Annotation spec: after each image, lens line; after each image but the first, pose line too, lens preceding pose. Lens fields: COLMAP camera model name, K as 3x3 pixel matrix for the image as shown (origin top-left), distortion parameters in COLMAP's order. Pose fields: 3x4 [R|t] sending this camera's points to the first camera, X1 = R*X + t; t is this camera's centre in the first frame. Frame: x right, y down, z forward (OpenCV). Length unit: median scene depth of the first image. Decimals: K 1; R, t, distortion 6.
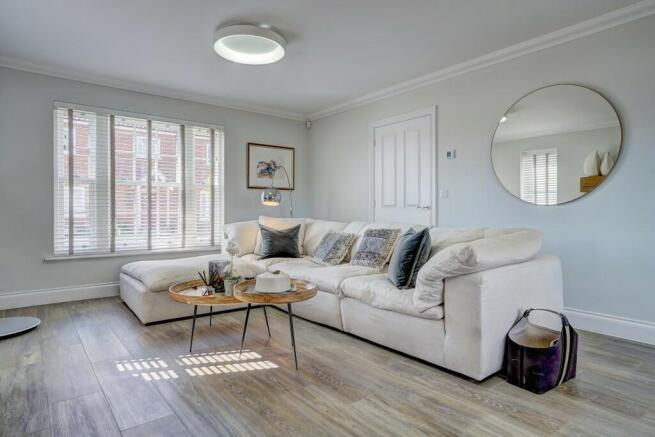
lens RADIAL K [[387.3, 0, 327.5], [0, 387.3, 218.5], [0, 0, 1]] dist [0.002101, 0.001766]
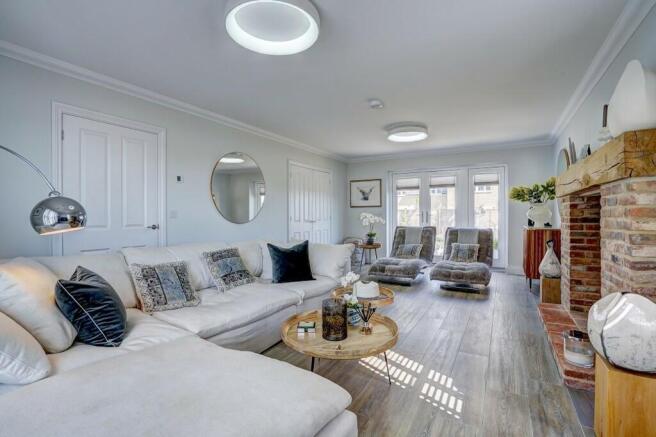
lens RADIAL K [[297.8, 0, 328.0], [0, 297.8, 218.5], [0, 0, 1]] dist [-0.002722, -0.000285]
pose [[-0.367266, -0.019418, 0.929913, -1.104573], [0.007054, 0.999695, 0.023662, -0.120993], [-0.930089, 0.015250, -0.367017, 1.574478]]
